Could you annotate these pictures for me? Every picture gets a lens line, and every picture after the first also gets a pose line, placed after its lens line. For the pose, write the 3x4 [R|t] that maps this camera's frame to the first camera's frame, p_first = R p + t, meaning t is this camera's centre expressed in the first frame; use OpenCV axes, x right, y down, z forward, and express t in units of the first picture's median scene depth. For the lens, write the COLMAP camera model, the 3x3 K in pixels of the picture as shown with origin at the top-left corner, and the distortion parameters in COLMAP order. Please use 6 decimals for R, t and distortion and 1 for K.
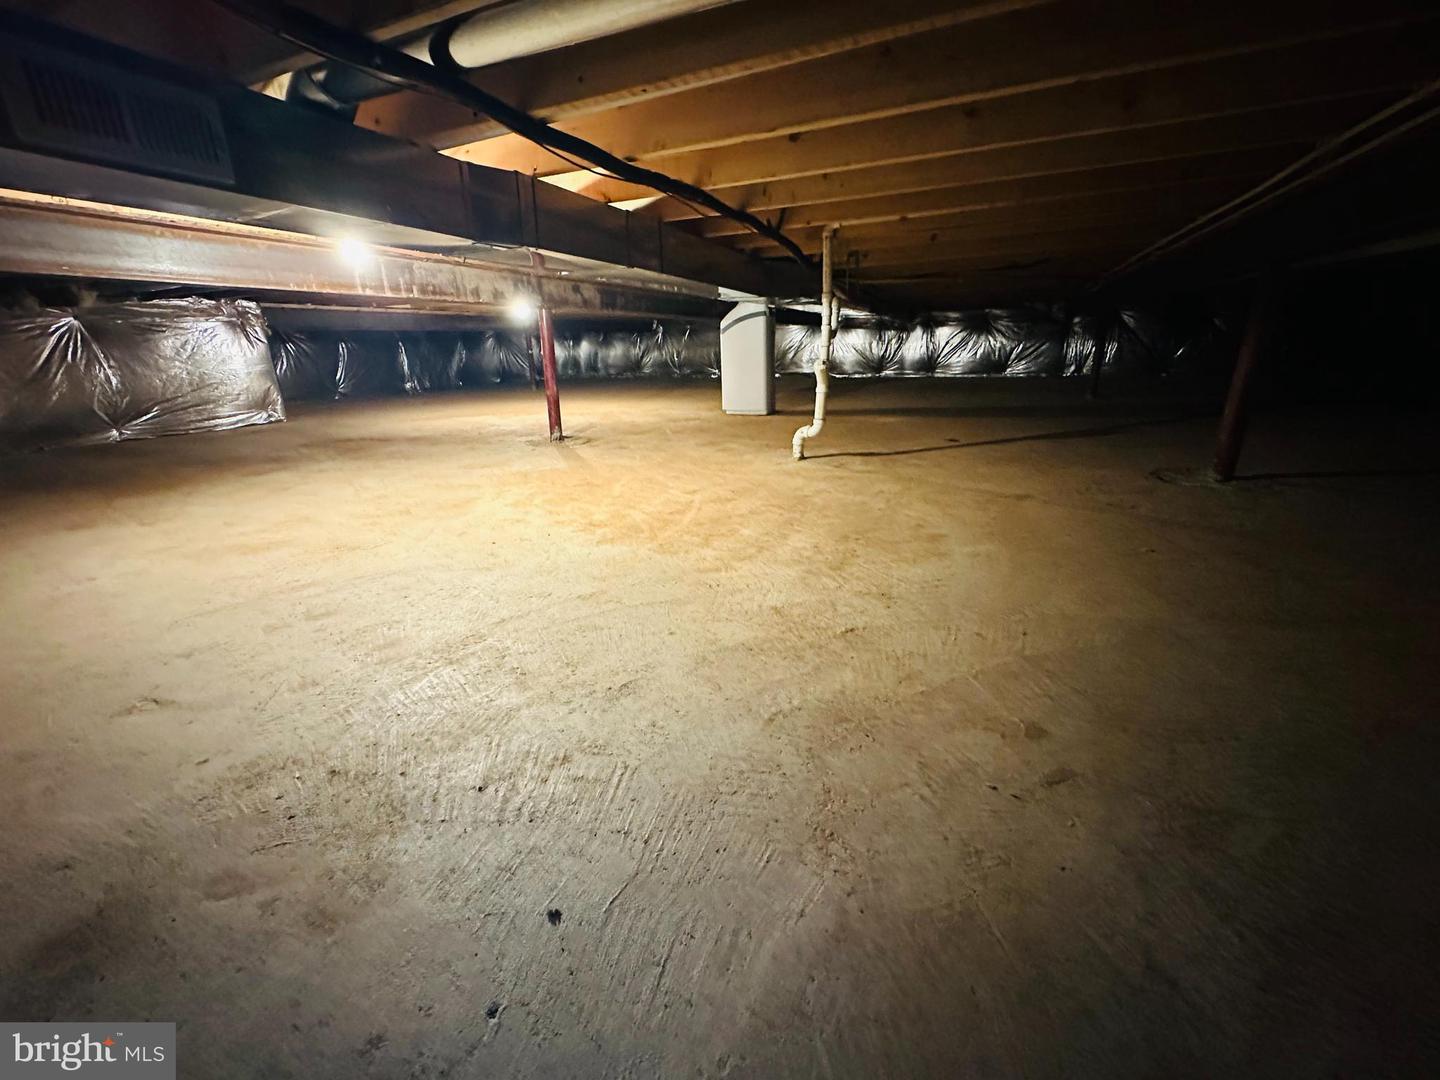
lens RADIAL K [[569.2, 0, 720.0], [0, 569.2, 540.0], [0, 0, 1]] dist [-0.003670, 0.000031]
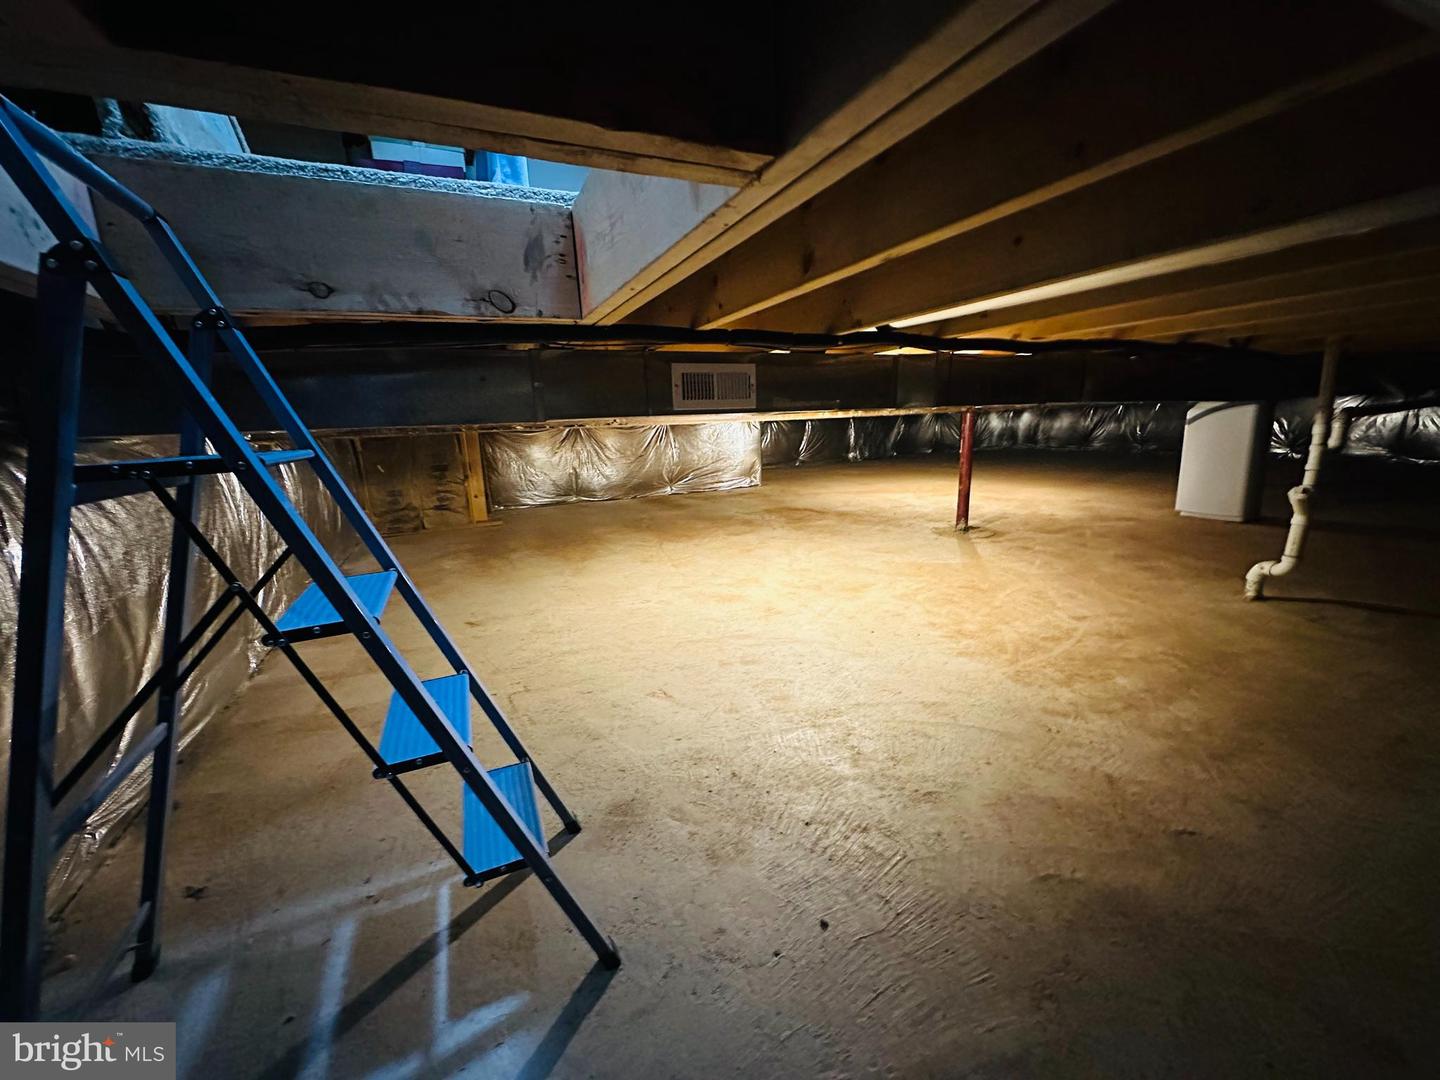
lens RADIAL K [[569.2, 0, 720.0], [0, 569.2, 540.0], [0, 0, 1]] dist [-0.003670, 0.000031]
pose [[0.752701, 0.126047, -0.646183, 0.110493], [-0.187480, 0.981901, -0.026851, -0.084243], [0.631104, 0.141357, 0.762710, -0.156421]]
